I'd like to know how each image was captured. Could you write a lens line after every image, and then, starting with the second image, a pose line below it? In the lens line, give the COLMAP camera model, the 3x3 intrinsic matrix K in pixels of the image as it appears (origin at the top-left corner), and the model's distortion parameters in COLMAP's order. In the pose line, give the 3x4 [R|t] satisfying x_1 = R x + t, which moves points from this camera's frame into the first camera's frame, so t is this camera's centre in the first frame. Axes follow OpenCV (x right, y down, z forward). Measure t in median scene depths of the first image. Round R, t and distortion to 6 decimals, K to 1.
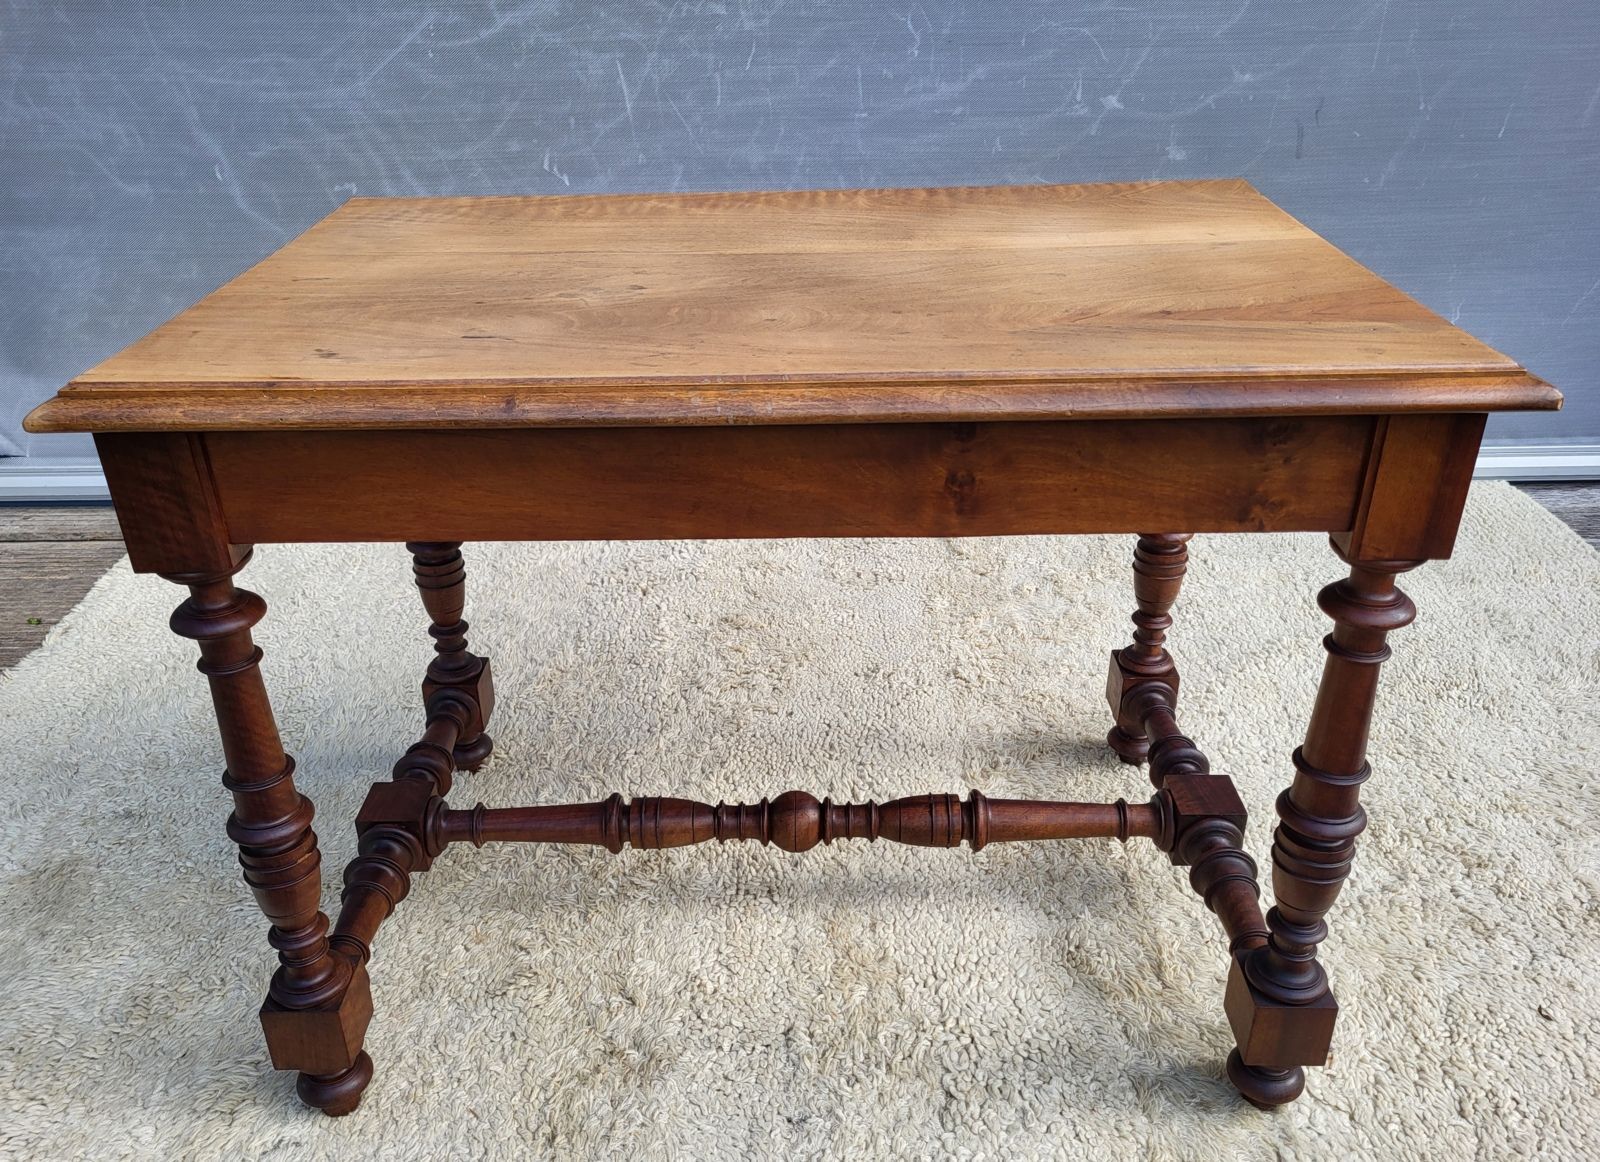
lens RADIAL K [[1300.0, 0, 792.7], [0, 1300.0, 598.1], [0, 0, 1]] dist [0.043415, -0.007549]
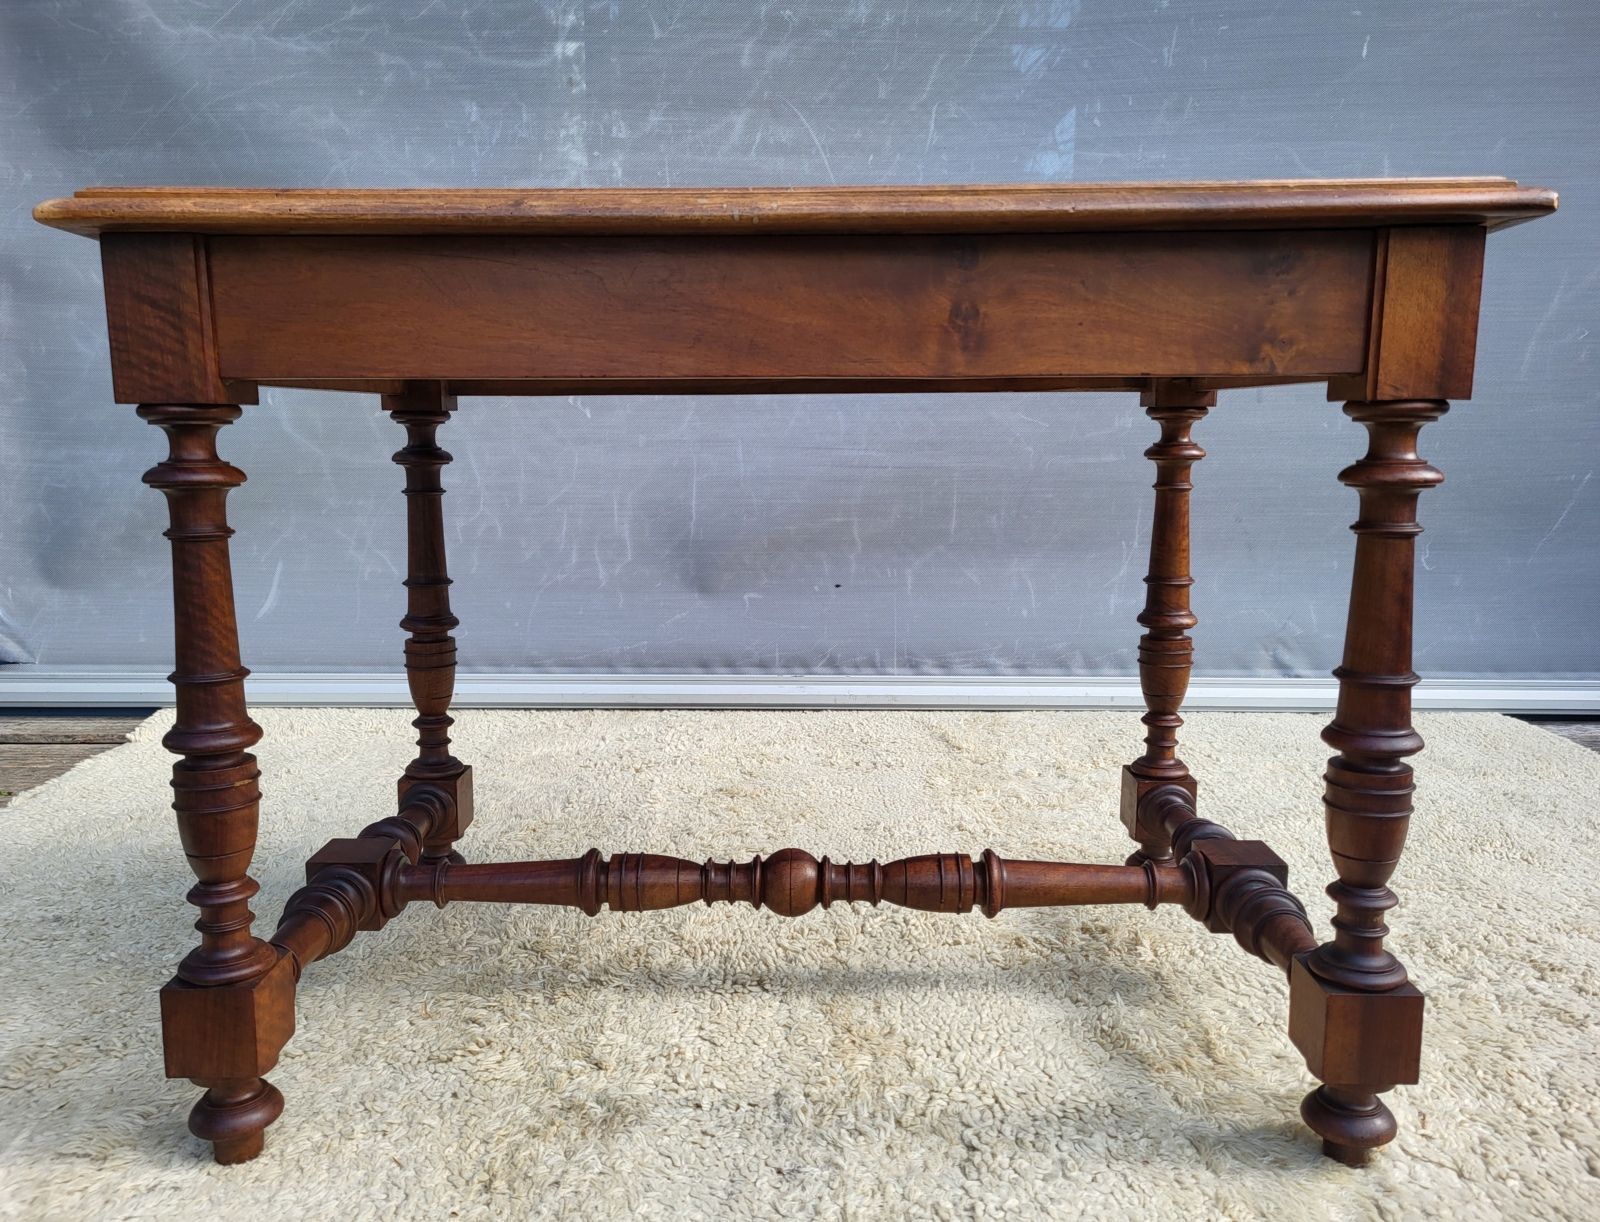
lens RADIAL K [[1241.6, 0, 793.5], [0, 1241.6, 601.0], [0, 0, 1]] dist [0.050849, -0.025863]
pose [[0.999886, 0.015074, 0.000525, 0.000710], [-0.014000, 0.940440, -0.339671, 0.317893], [-0.005614, 0.339625, 0.940544, 0.129784]]
